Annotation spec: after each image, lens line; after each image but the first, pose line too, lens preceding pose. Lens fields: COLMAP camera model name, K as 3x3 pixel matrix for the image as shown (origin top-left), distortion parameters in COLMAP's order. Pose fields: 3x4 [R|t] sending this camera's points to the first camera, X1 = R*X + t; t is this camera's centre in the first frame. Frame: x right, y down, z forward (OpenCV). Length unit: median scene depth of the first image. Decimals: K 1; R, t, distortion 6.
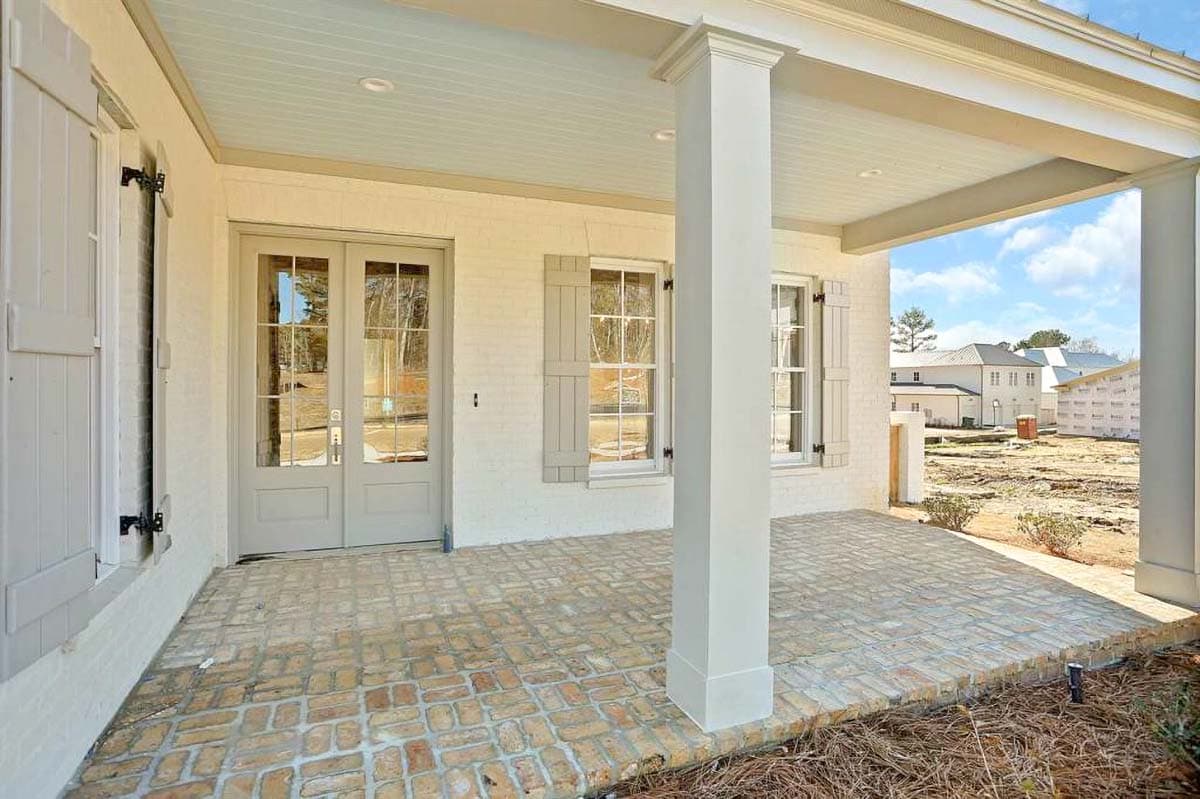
lens RADIAL K [[626.3, 0, 598.8], [0, 626.3, 390.3], [0, 0, 1]] dist [-0.003574, 0.001246]
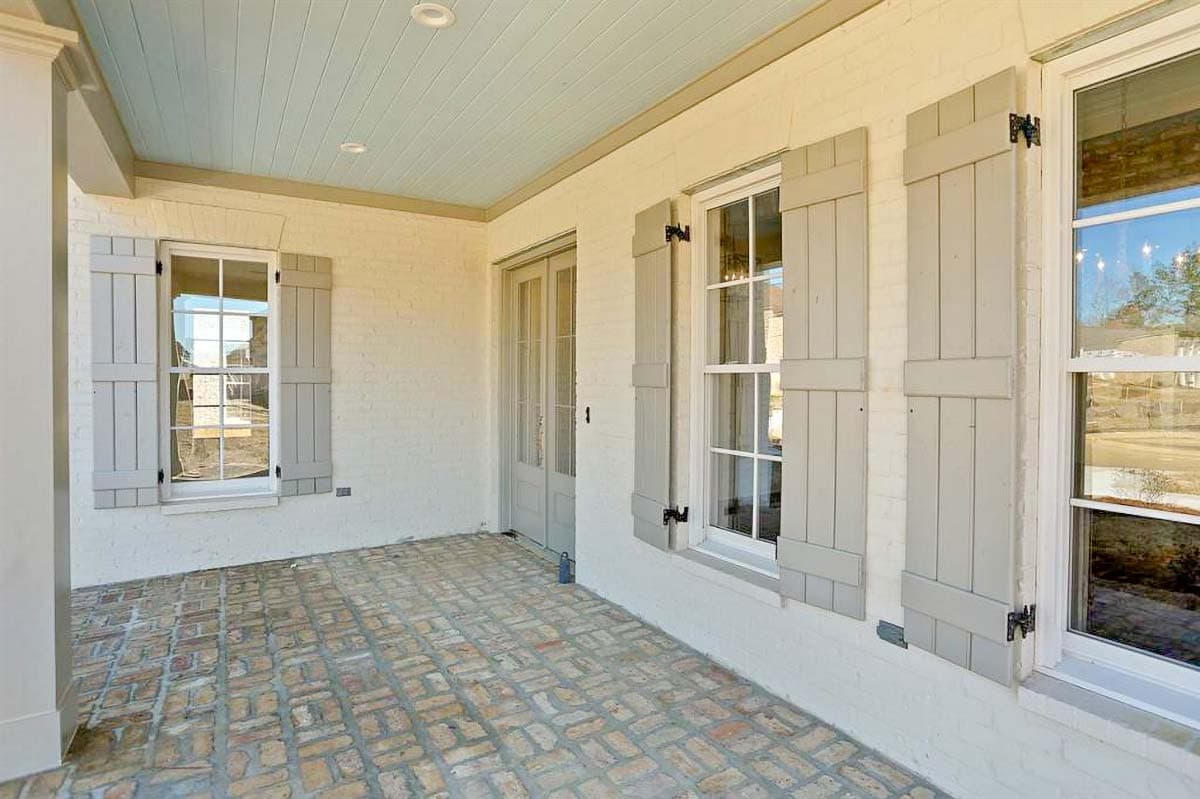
lens RADIAL K [[626.3, 0, 597.5], [0, 626.3, 396.0], [0, 0, 1]] dist [-0.003574, 0.001246]
pose [[0.145300, 0.009745, -0.989340, 0.872472], [-0.016267, 0.999840, 0.007459, -0.022474], [0.989254, 0.015010, 0.145436, 1.232463]]
